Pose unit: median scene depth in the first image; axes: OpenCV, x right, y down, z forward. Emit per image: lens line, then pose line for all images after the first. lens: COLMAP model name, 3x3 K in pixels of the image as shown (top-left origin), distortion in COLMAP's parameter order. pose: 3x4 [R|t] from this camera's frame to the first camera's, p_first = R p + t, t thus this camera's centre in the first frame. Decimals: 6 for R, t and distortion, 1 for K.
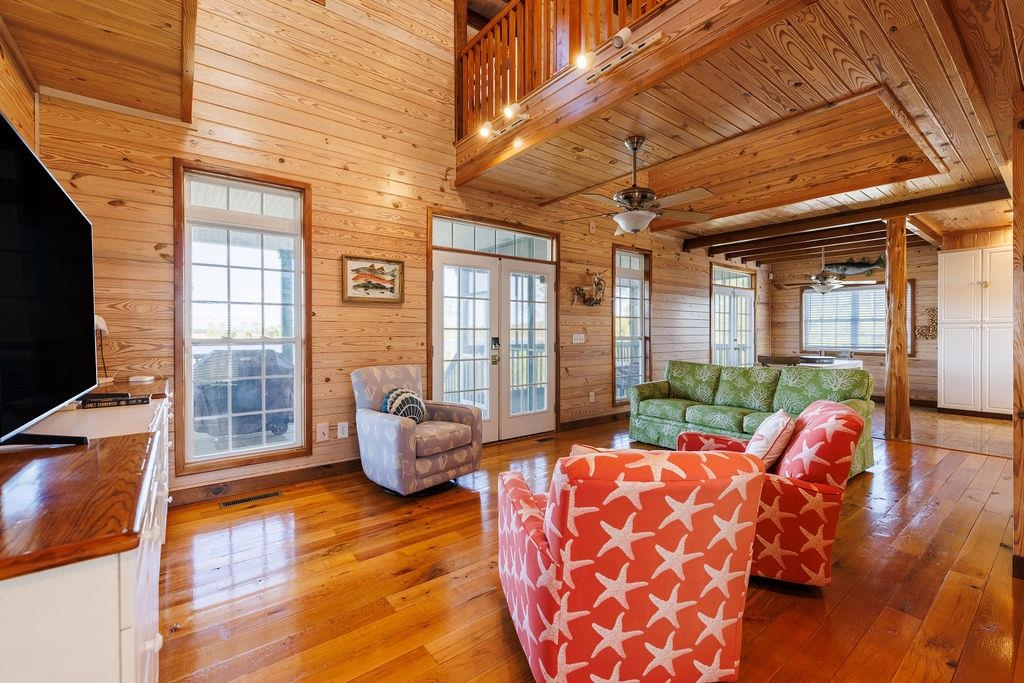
lens RADIAL K [[438.6, 0, 519.0], [0, 438.6, 334.7], [0, 0, 1]] dist [0.004027, -0.001194]
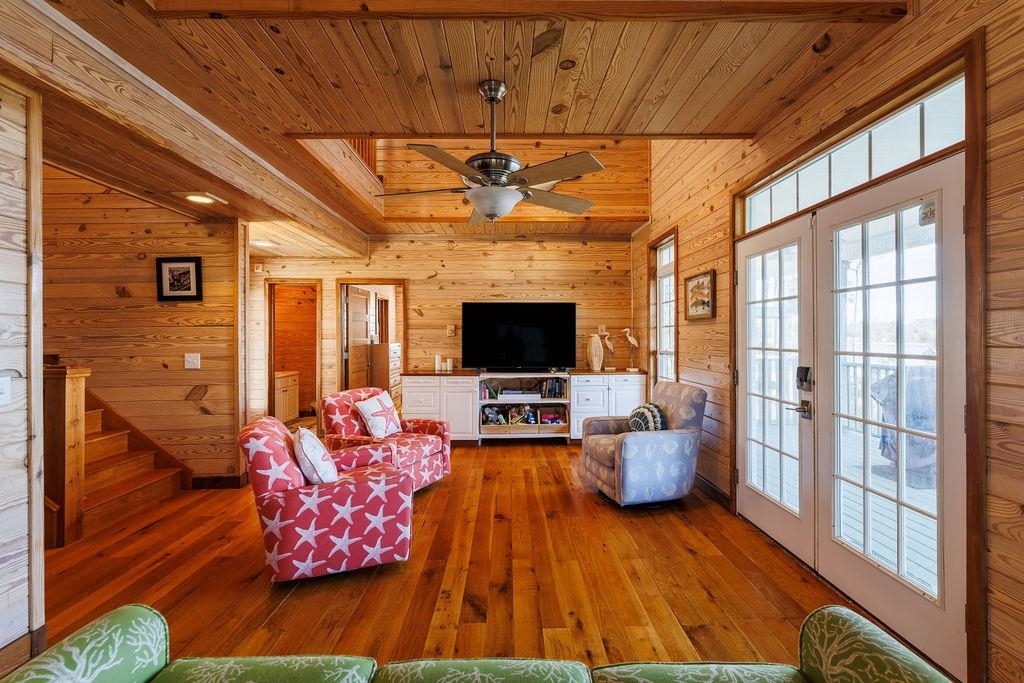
lens RADIAL K [[438.6, 0, 515.1], [0, 438.6, 336.2], [0, 0, 1]] dist [0.004027, -0.001194]
pose [[-0.606244, 0.004891, -0.795264, 0.629565], [0.001073, 0.999985, 0.005332, -0.037608], [0.795278, 0.002379, -0.606240, 1.141182]]
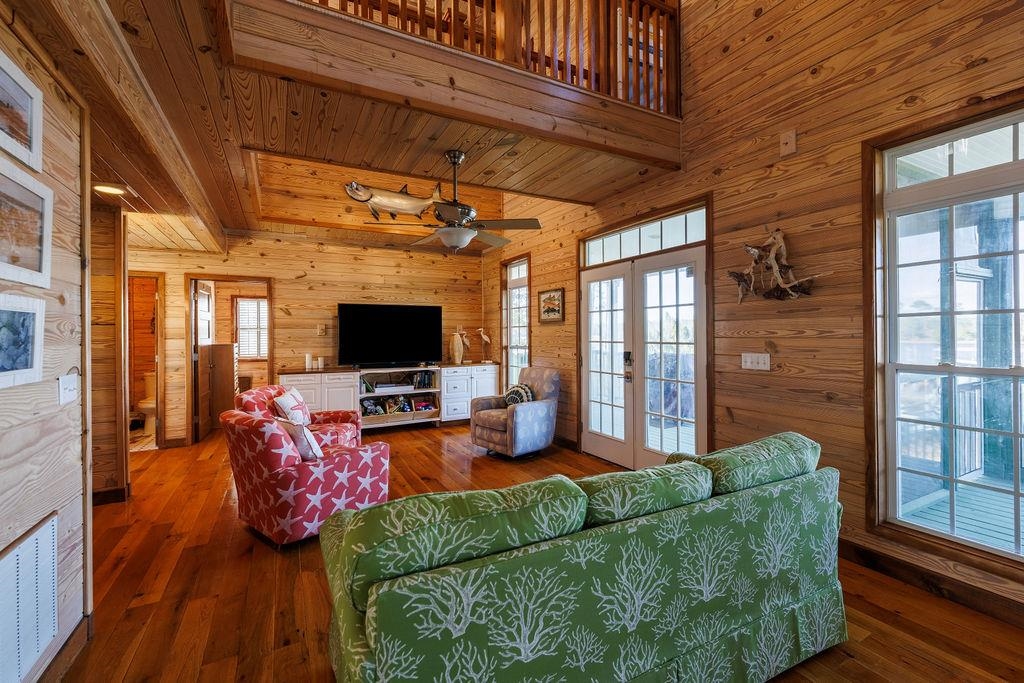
lens RADIAL K [[438.6, 0, 515.1], [0, 438.6, 333.9], [0, 0, 1]] dist [0.004027, -0.001194]
pose [[-0.178249, 0.004094, -0.983977, 0.939335], [0.003756, 0.999987, 0.003480, -0.037312], [0.983978, -0.003075, -0.178262, 1.021891]]
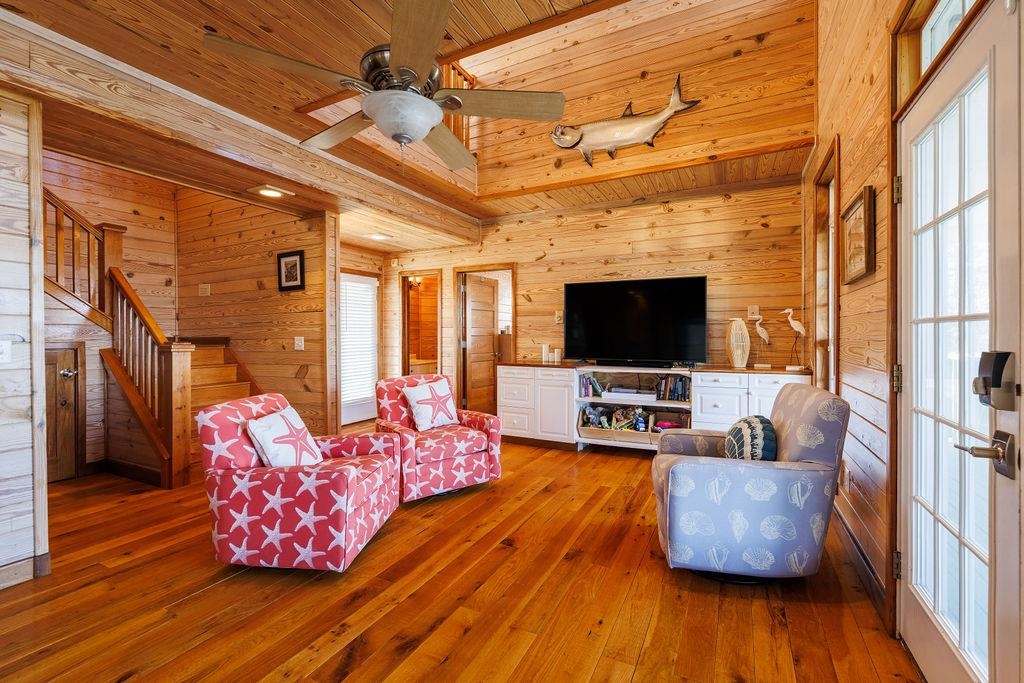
lens RADIAL K [[438.6, 0, 518.7], [0, 438.6, 337.6], [0, 0, 1]] dist [0.004027, -0.001194]
pose [[-0.906214, 0.006759, -0.422766, 0.283324], [0.002613, 0.999943, 0.010386, -0.004981], [0.422812, 0.008308, -0.906179, 1.202326]]
